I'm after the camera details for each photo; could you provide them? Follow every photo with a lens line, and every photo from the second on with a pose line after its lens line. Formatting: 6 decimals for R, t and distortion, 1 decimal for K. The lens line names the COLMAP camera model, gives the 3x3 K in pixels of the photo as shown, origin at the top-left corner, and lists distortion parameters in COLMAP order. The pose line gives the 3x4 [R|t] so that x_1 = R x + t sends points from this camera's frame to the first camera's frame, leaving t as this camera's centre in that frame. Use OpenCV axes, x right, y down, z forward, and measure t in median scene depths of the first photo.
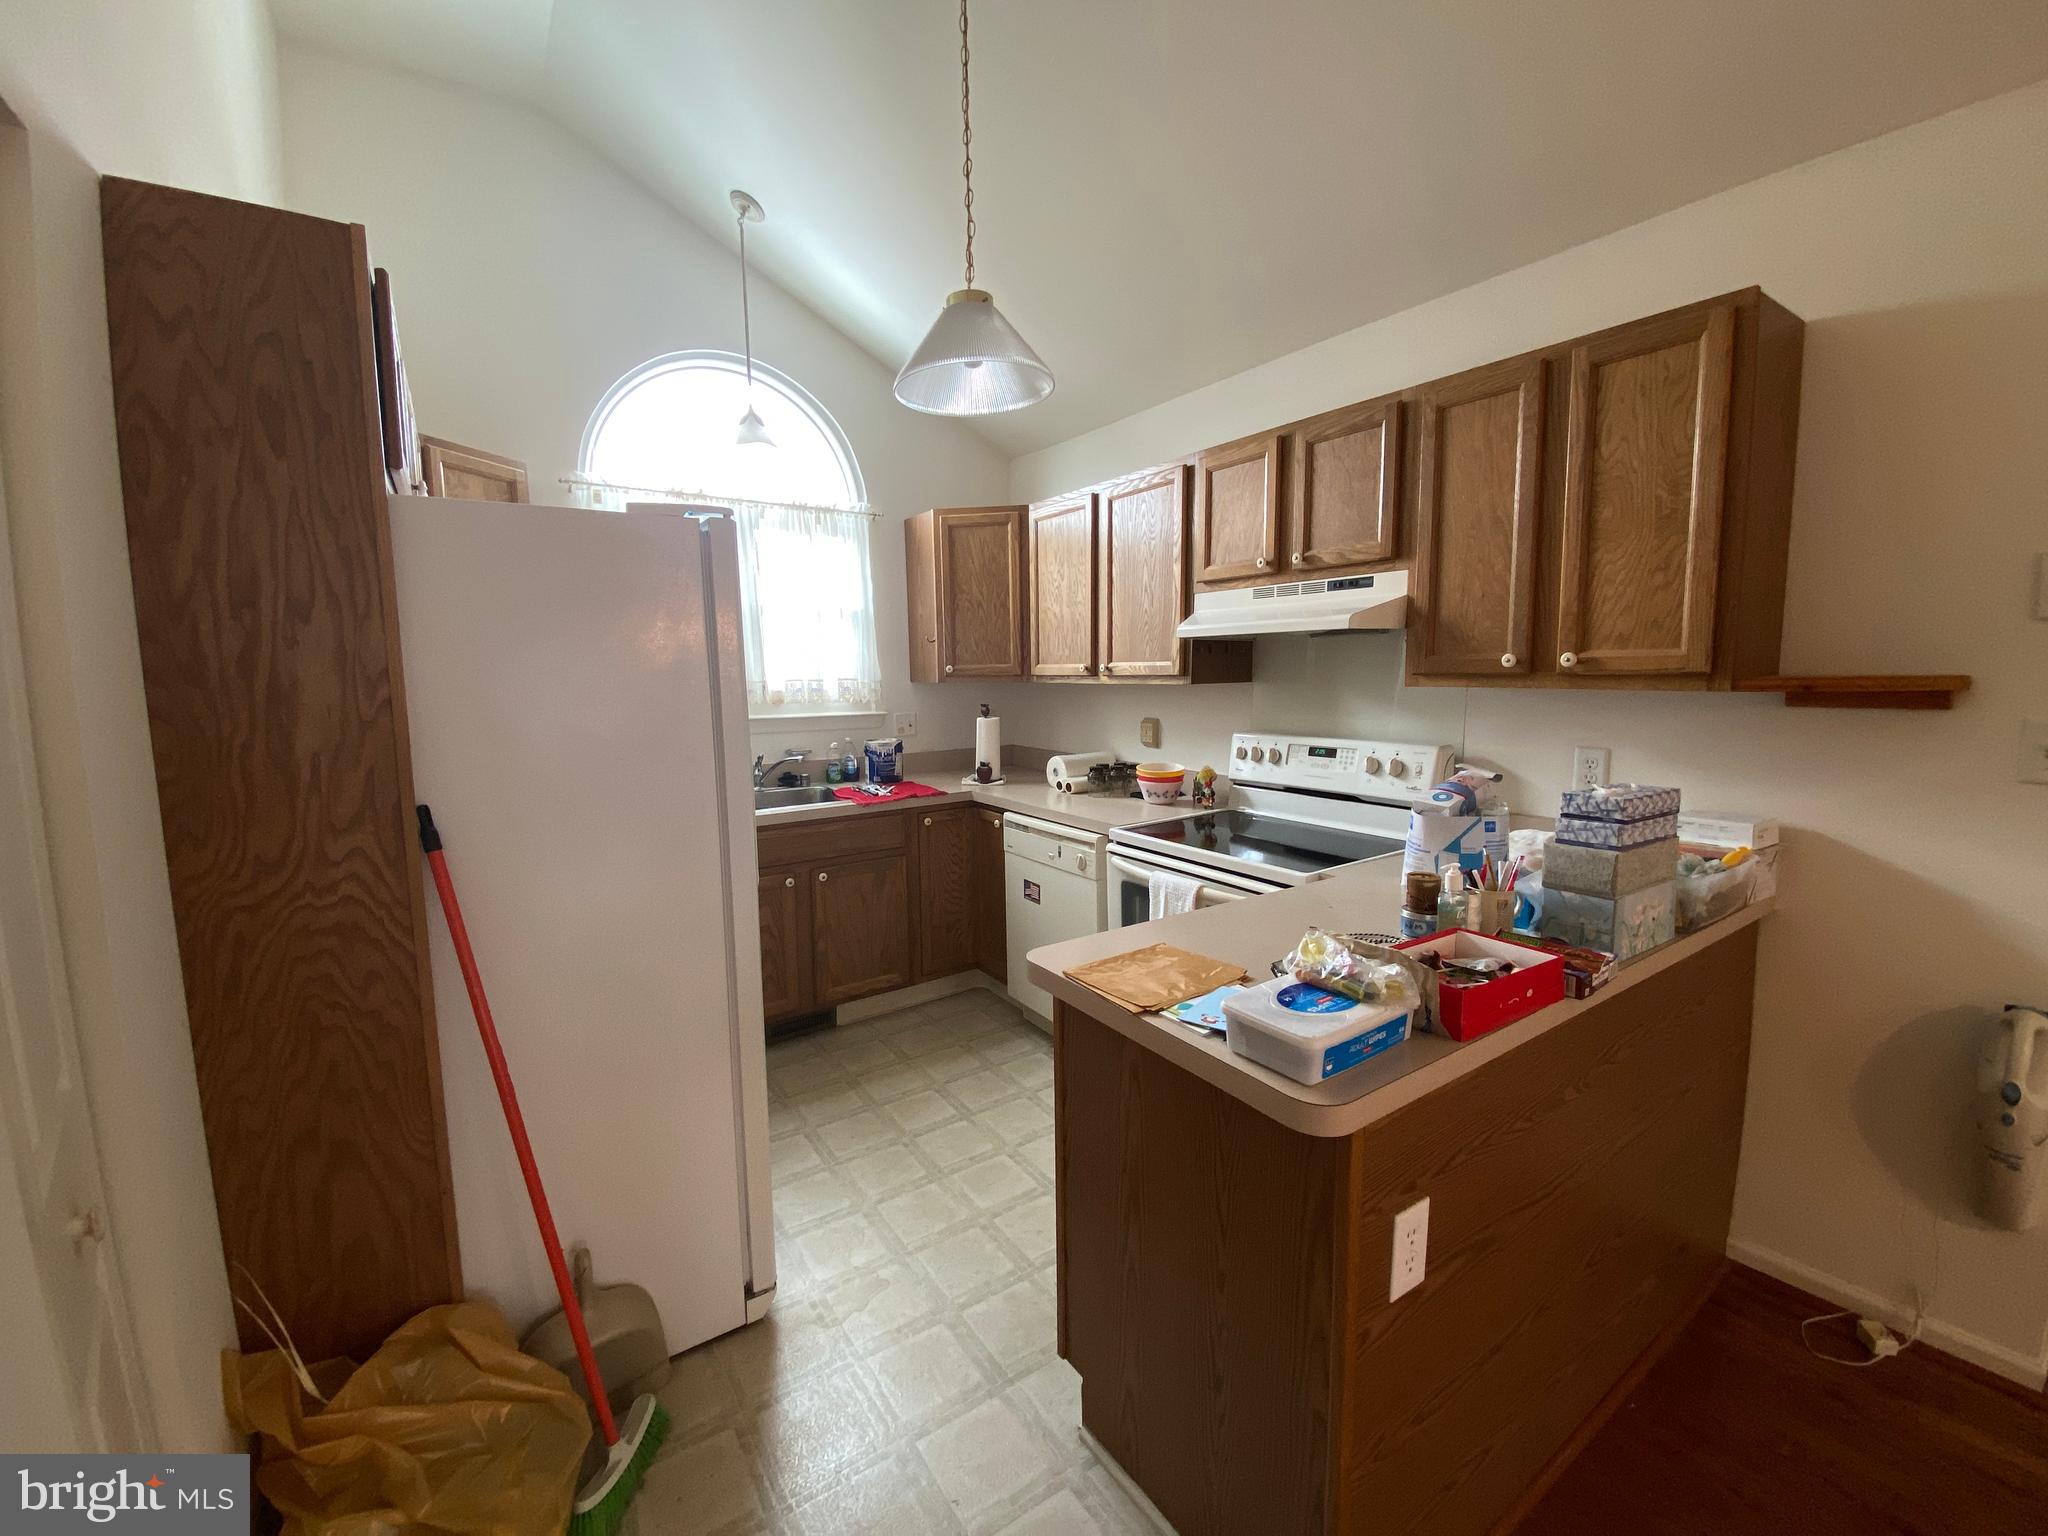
lens RADIAL K [[821.9, 0, 1027.1], [0, 821.9, 763.9], [0, 0, 1]] dist [0.025927, -0.023283]
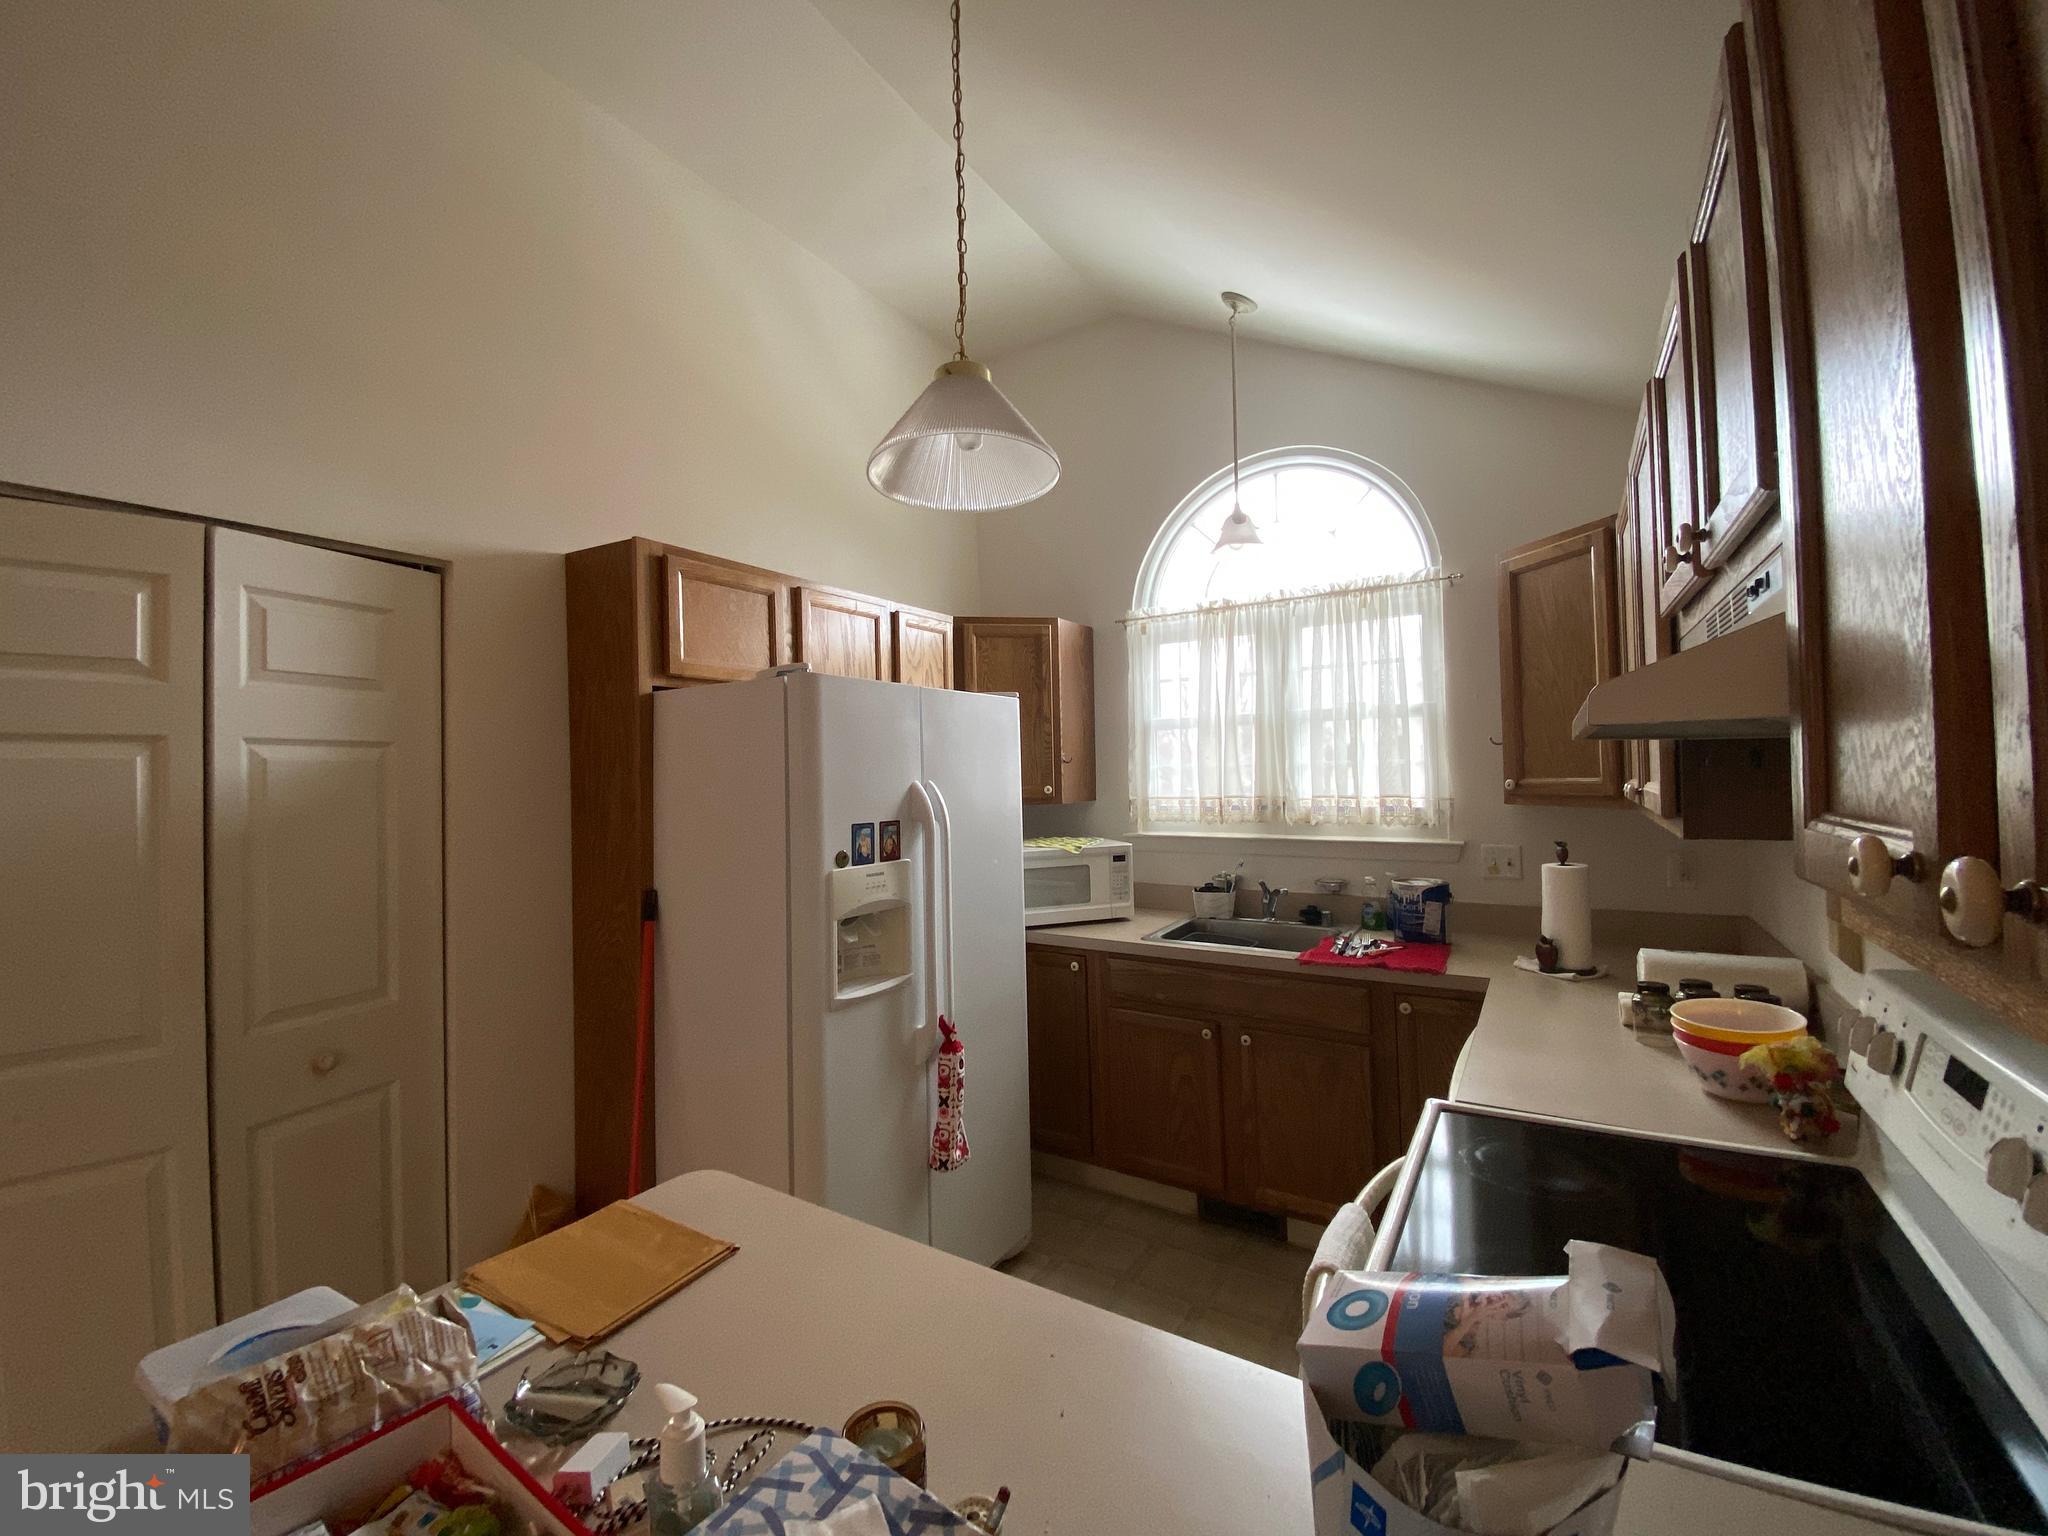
lens RADIAL K [[821.9, 0, 1027.1], [0, 821.9, 763.9], [0, 0, 1]] dist [0.025927, -0.023283]
pose [[0.398832, -0.013662, -0.916922, 0.420451], [-0.089028, 0.994589, -0.053544, -0.072447], [0.912692, 0.102986, 0.395457, 0.449531]]
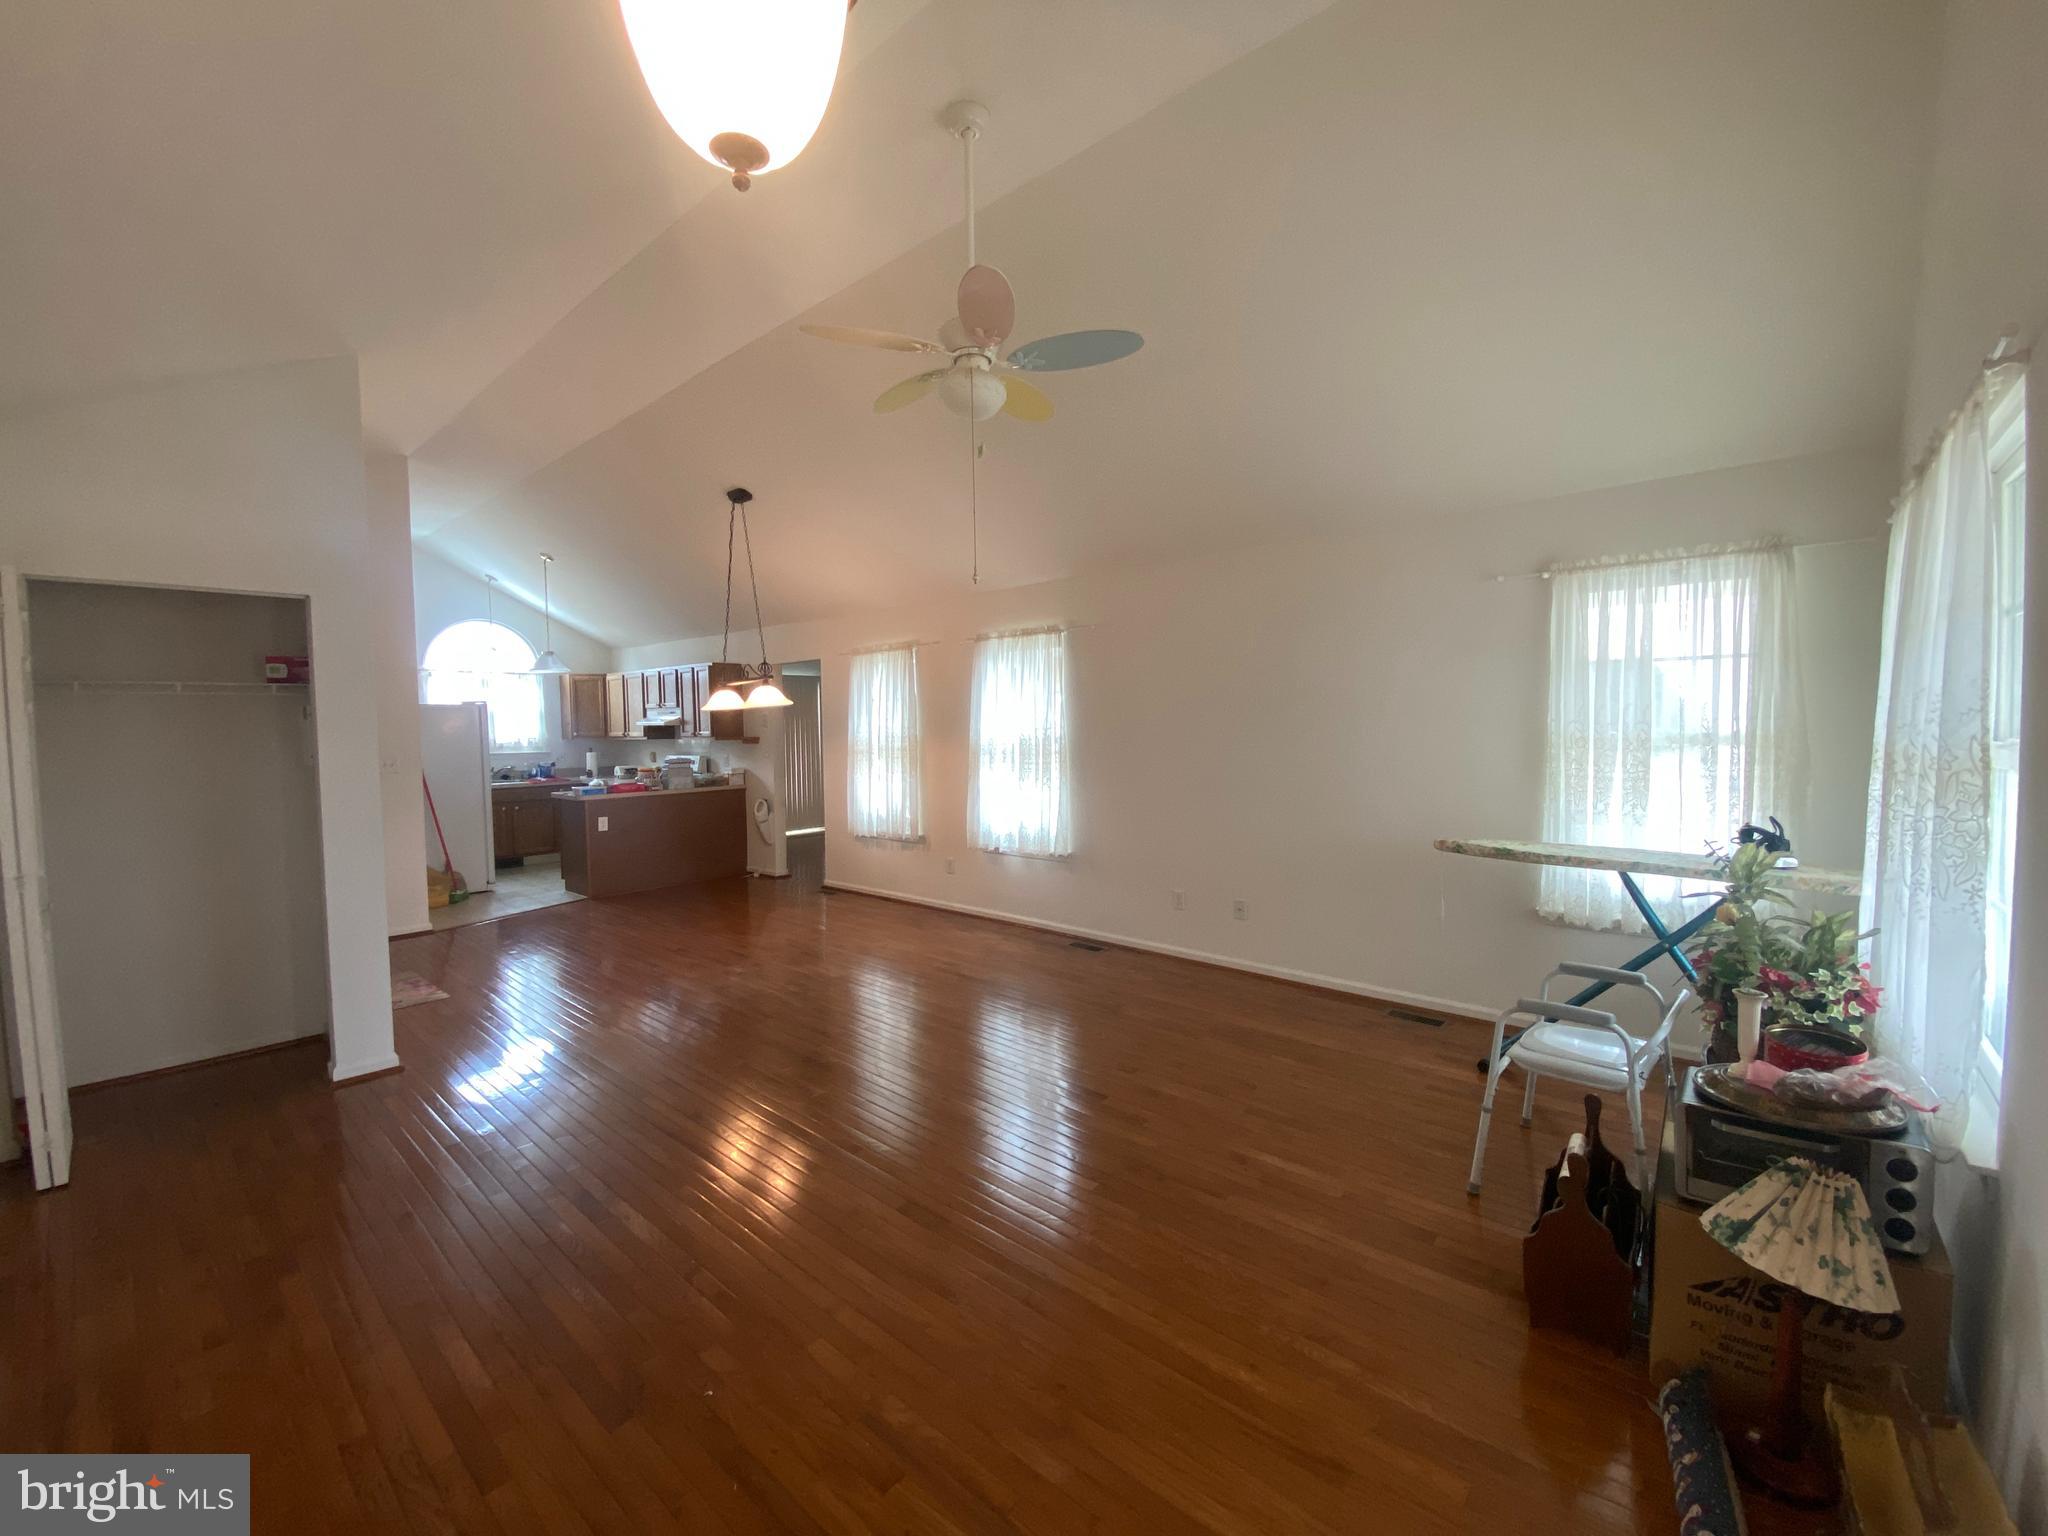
lens RADIAL K [[808.0, 0, 1056.6], [0, 808.0, 764.8], [0, 0, 1]] dist [-0.026548, -0.000074]
pose [[0.954845, -0.010729, 0.296911, 0.717624], [0.031483, 0.997375, -0.065207, 0.229648], [-0.295432, 0.071610, 0.952676, -2.194532]]
